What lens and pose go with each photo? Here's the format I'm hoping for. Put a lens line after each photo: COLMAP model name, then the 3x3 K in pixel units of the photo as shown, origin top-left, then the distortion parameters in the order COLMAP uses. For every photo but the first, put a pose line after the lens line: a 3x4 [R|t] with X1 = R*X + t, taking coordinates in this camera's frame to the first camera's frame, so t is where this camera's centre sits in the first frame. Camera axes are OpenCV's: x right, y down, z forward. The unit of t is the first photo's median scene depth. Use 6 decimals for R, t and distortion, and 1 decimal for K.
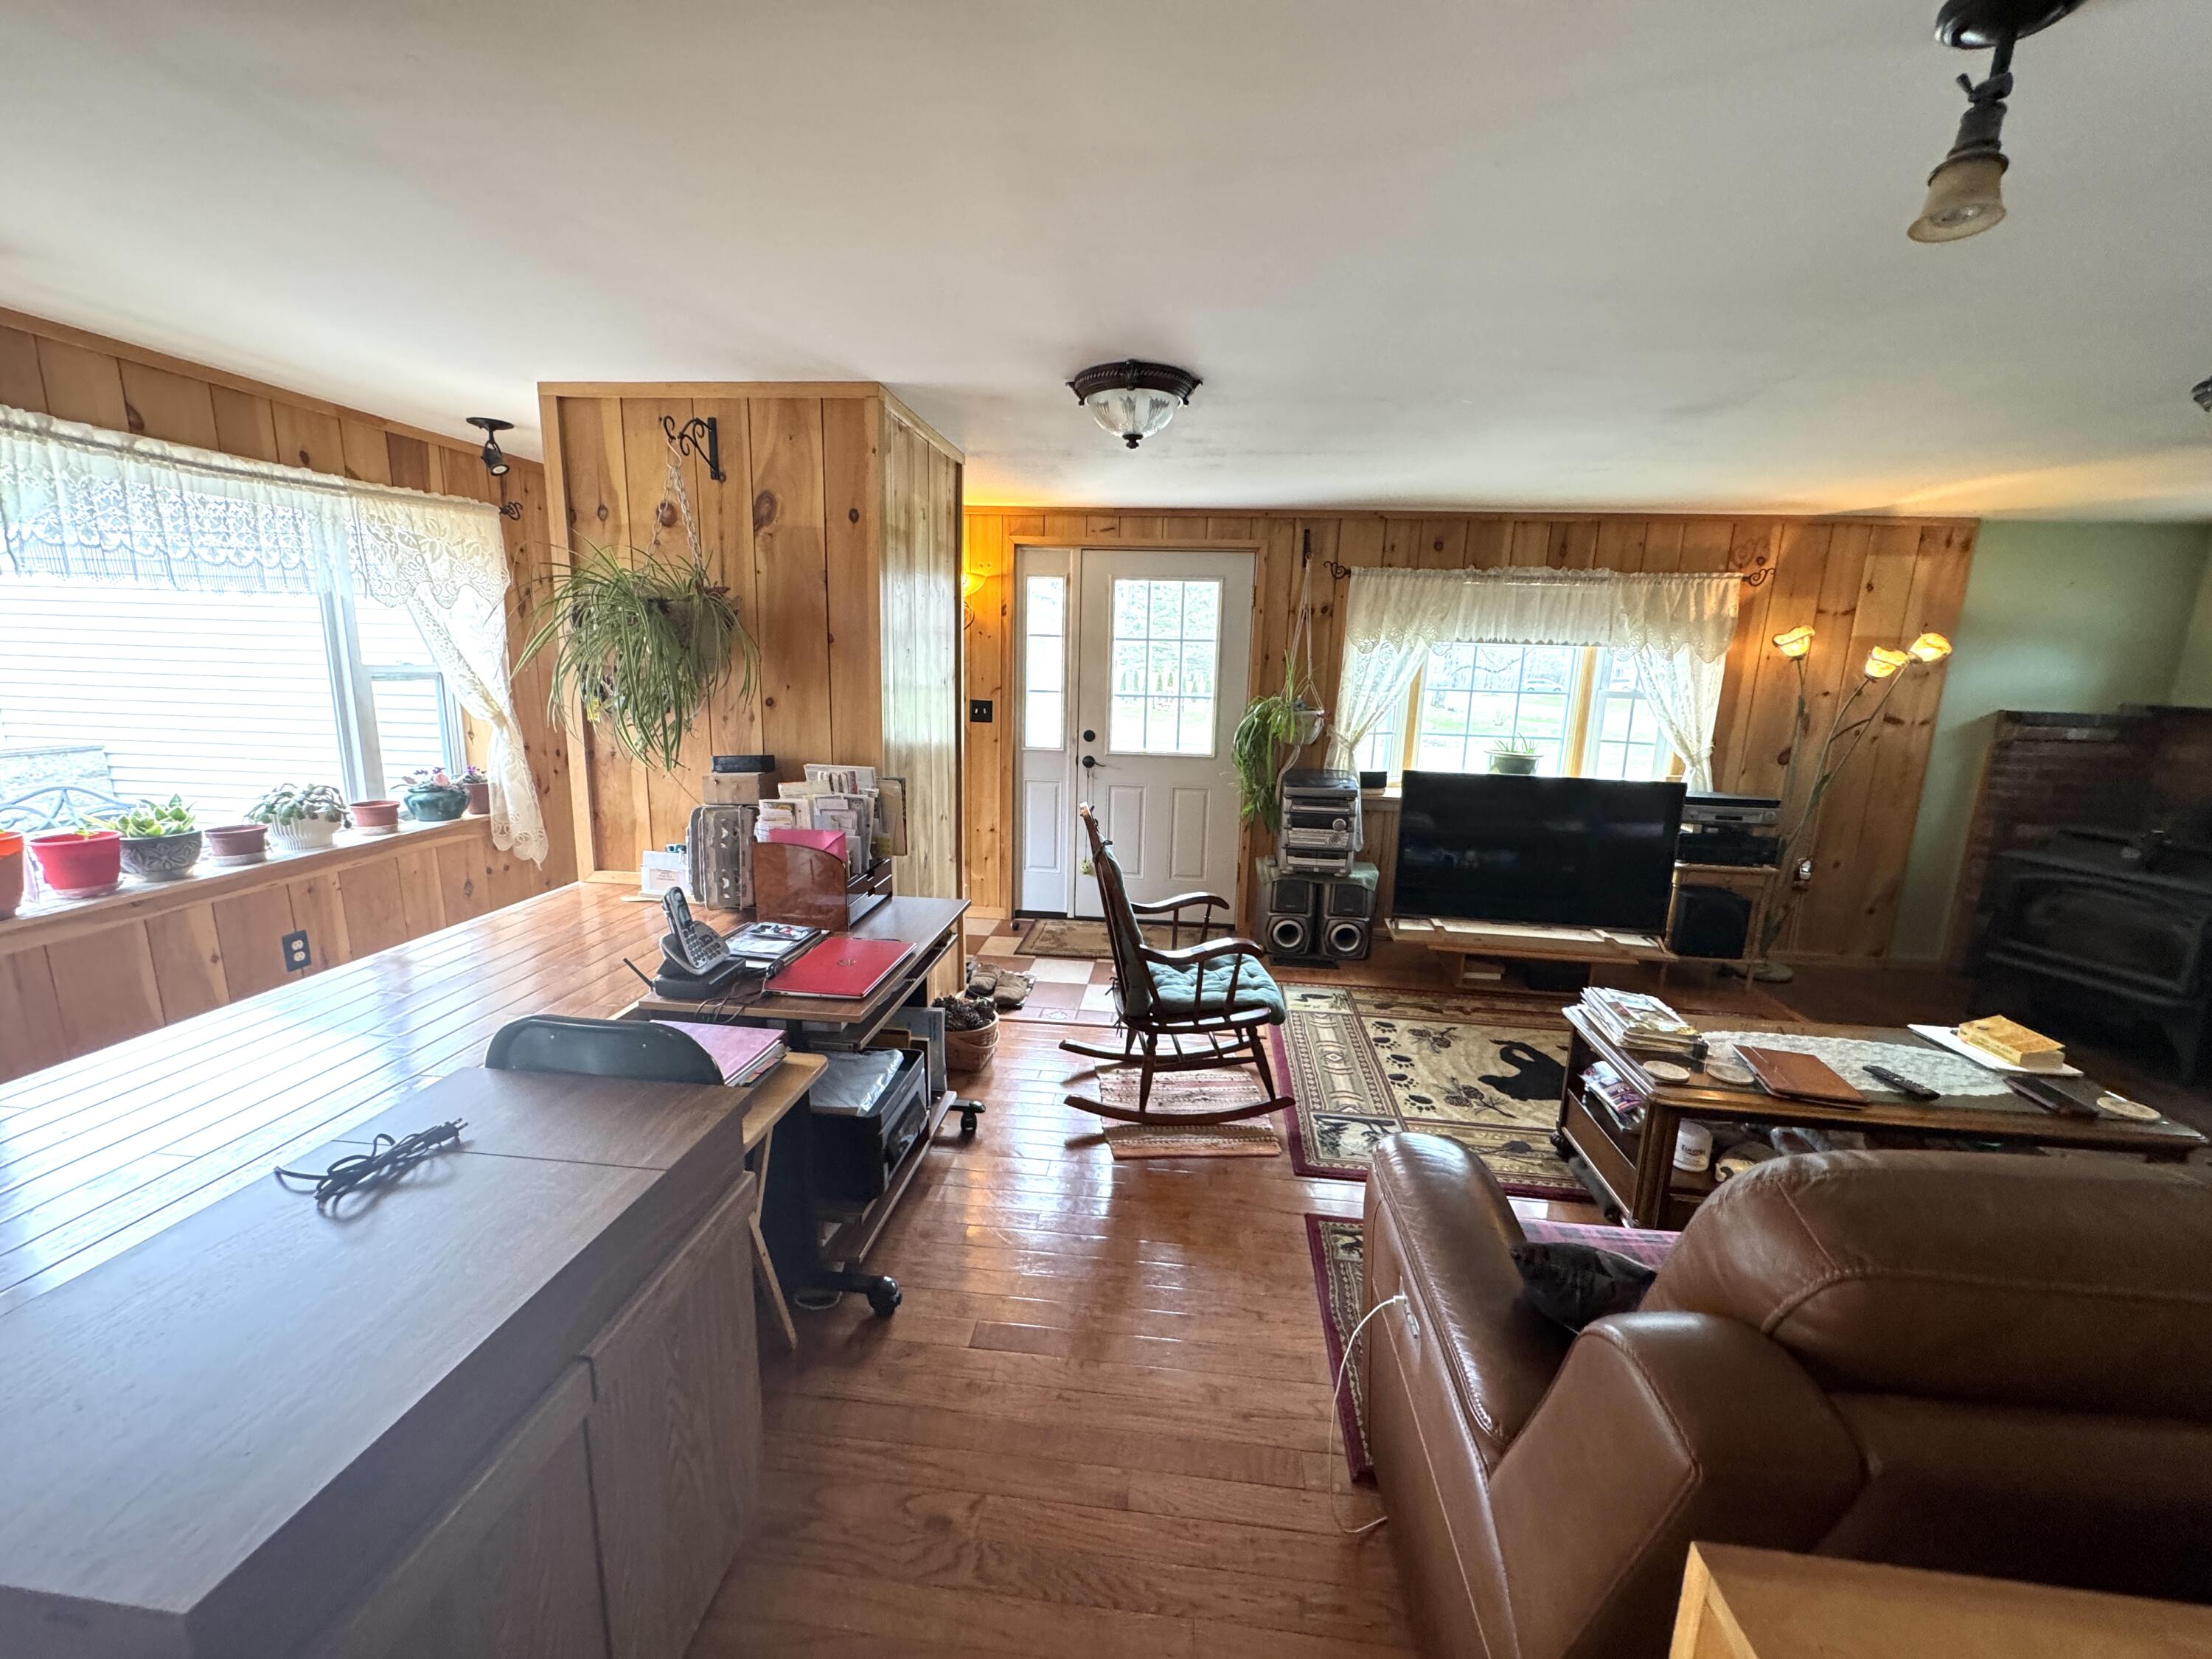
lens RADIAL K [[882.9, 0, 1102.2], [0, 882.9, 831.3], [0, 0, 1]] dist [-0.002578, 0.000767]
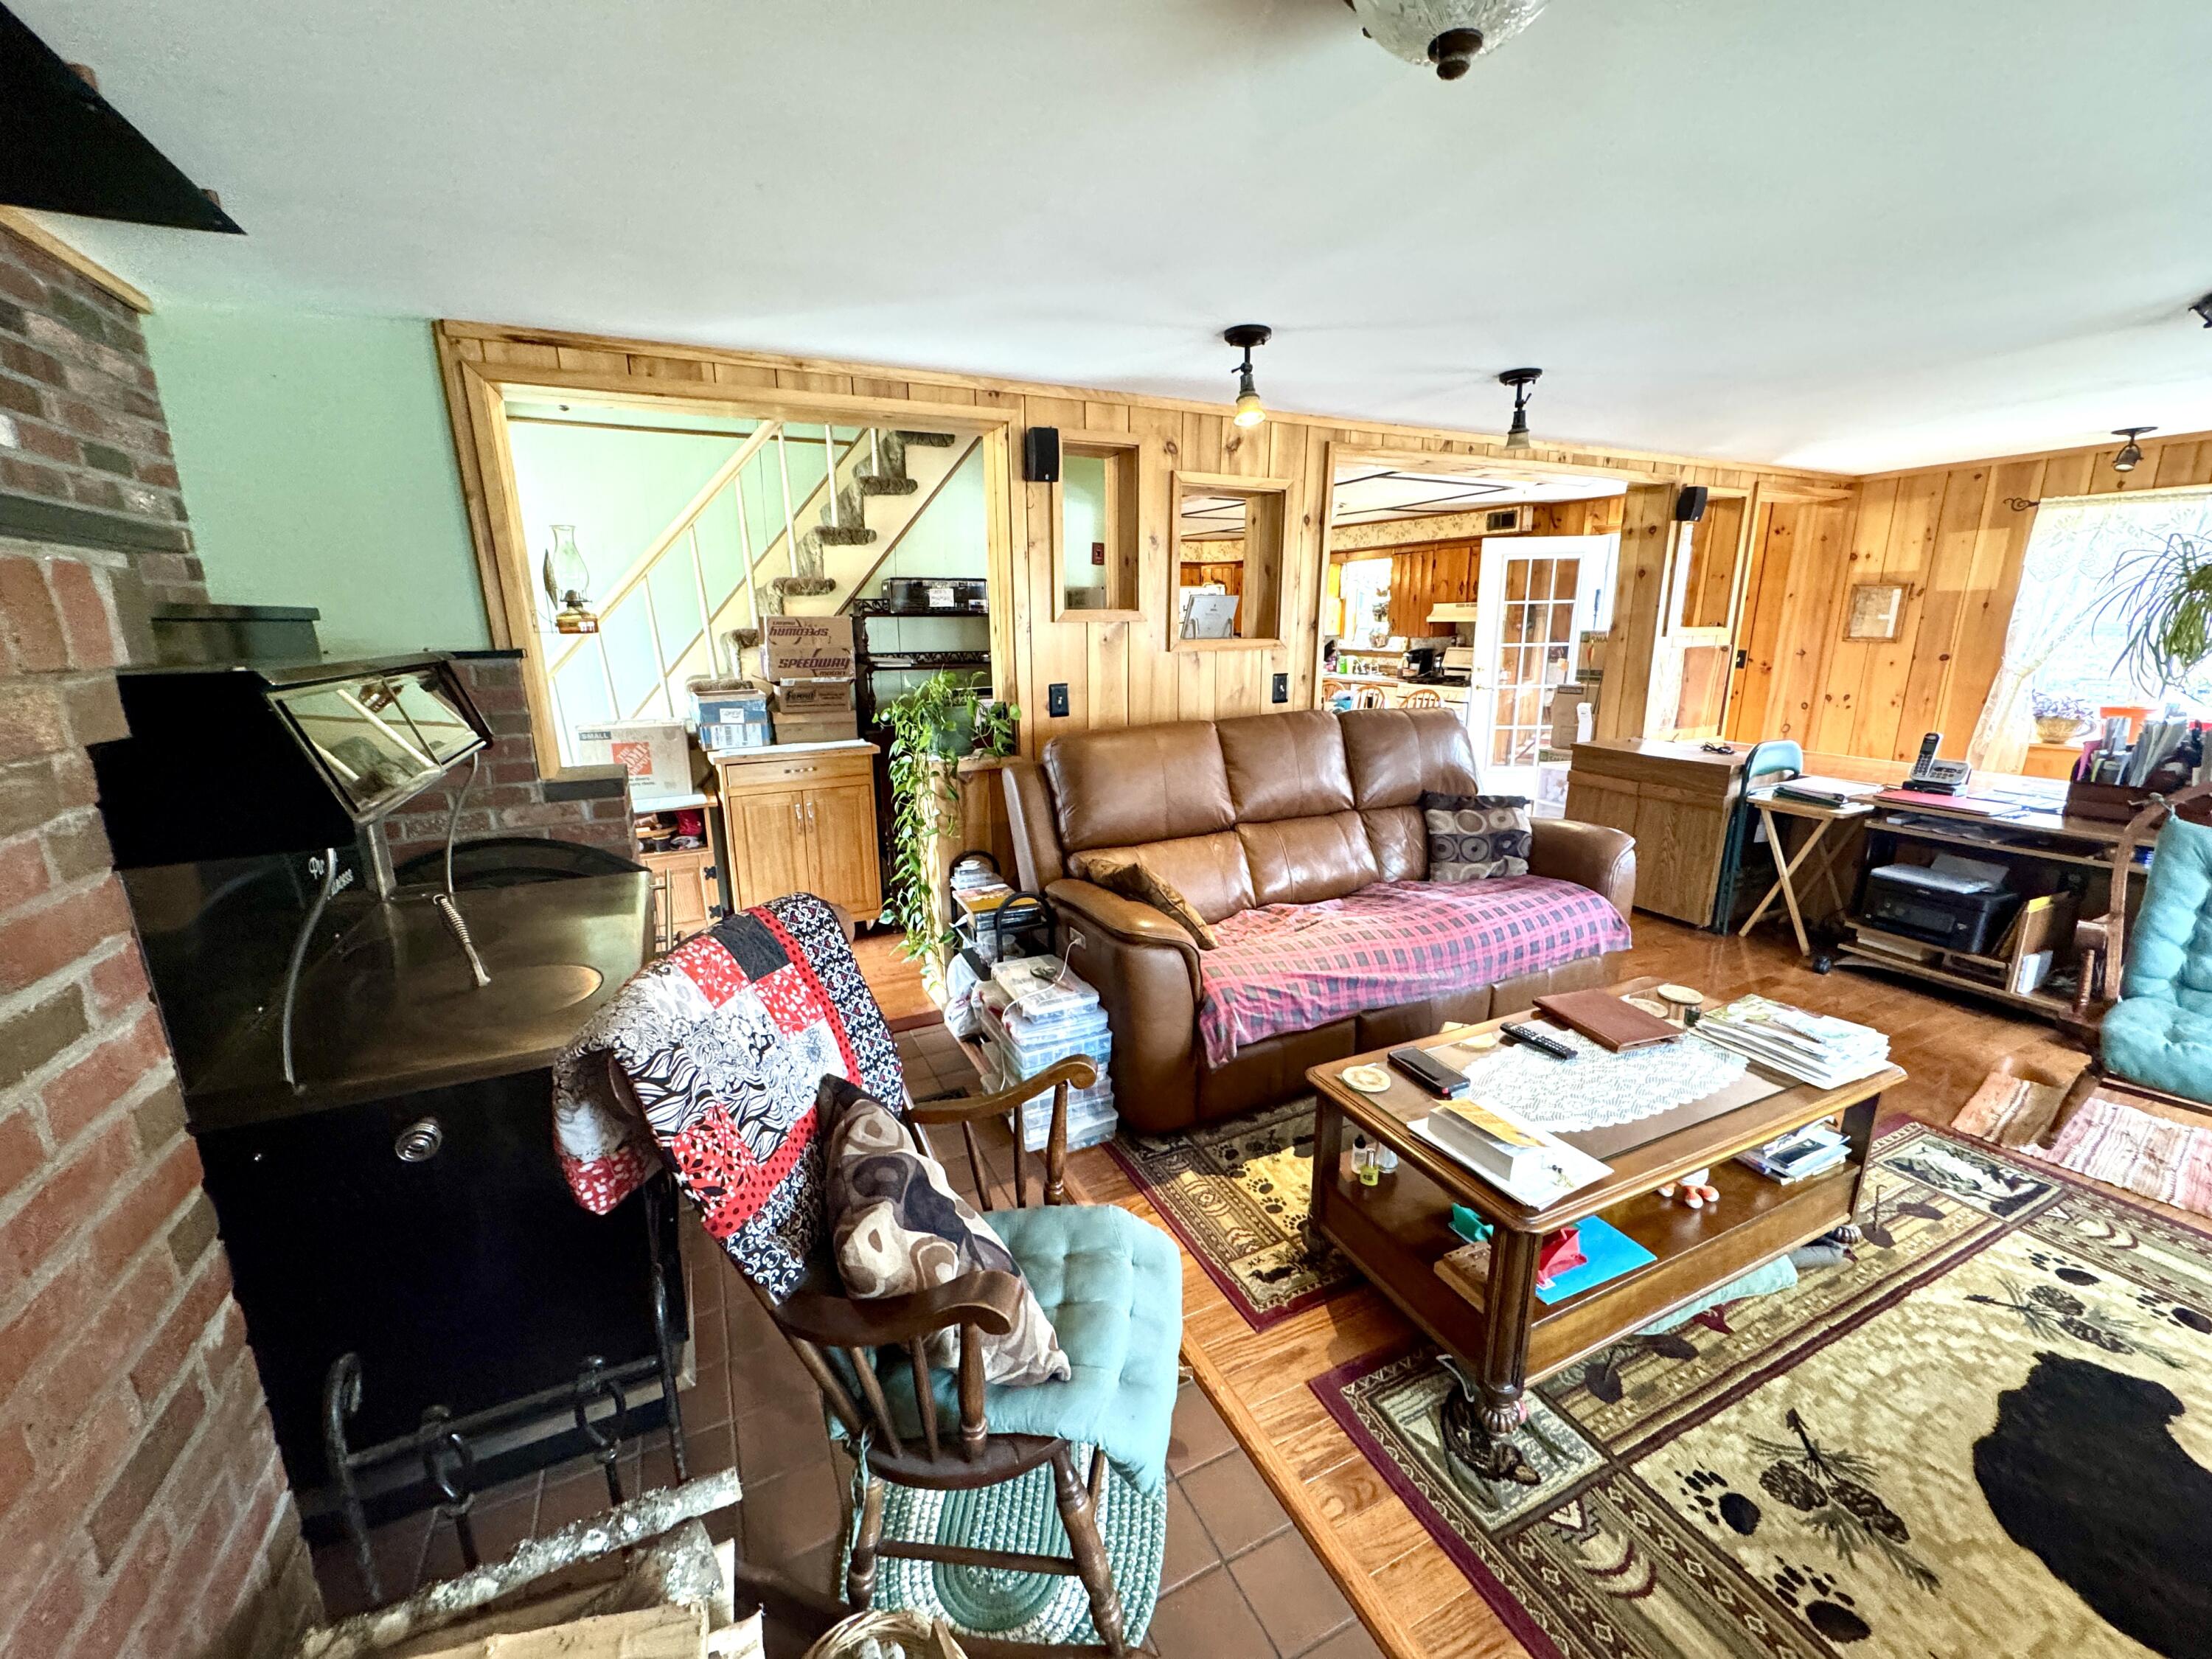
lens RADIAL K [[882.9, 0, 1108.8], [0, 882.9, 827.0], [0, 0, 1]] dist [-0.002578, 0.000767]
pose [[-0.846608, 0.107563, -0.521234, 0.915412], [-0.111730, 0.921620, 0.371663, -0.114580], [0.520356, 0.372891, -0.768233, 0.732021]]
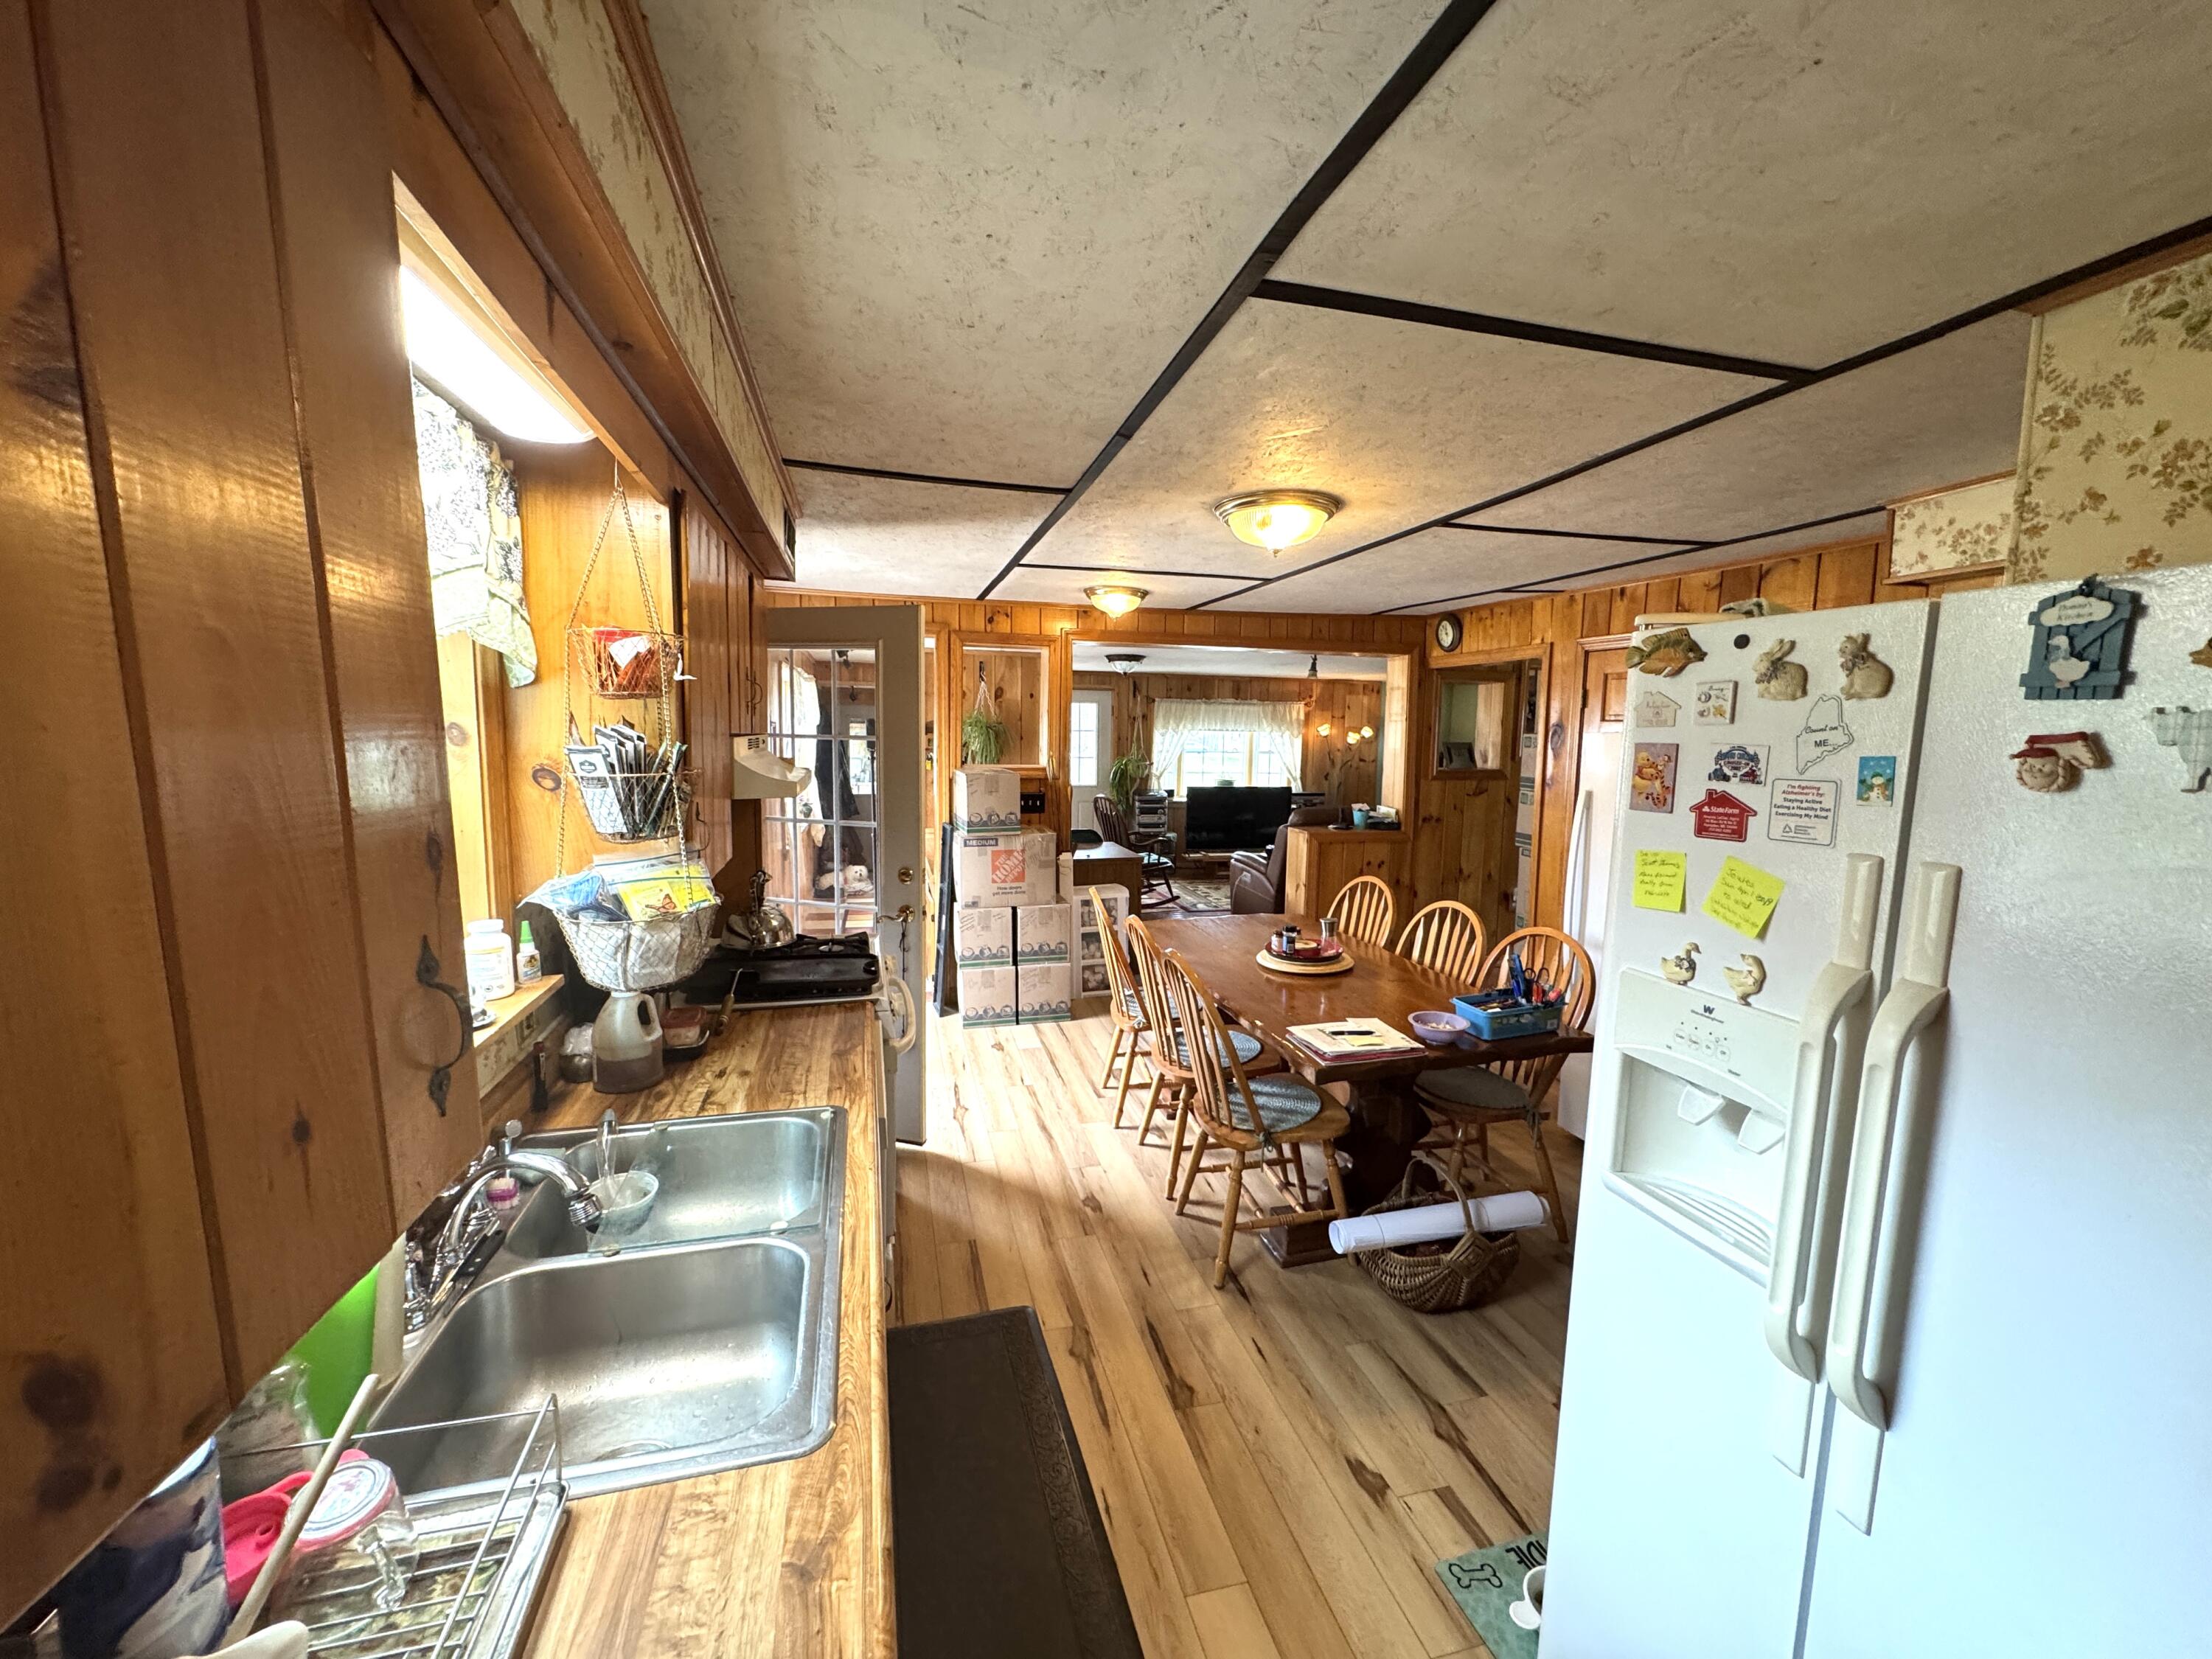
lens RADIAL K [[882.9, 0, 1099.1], [0, 882.9, 835.8], [0, 0, 1]] dist [-0.002578, 0.000767]
pose [[0.935502, -0.053162, 0.349300, -0.690815], [0.075778, 0.995799, -0.051392, 0.162142], [-0.345101, 0.074547, 0.935600, -1.080419]]
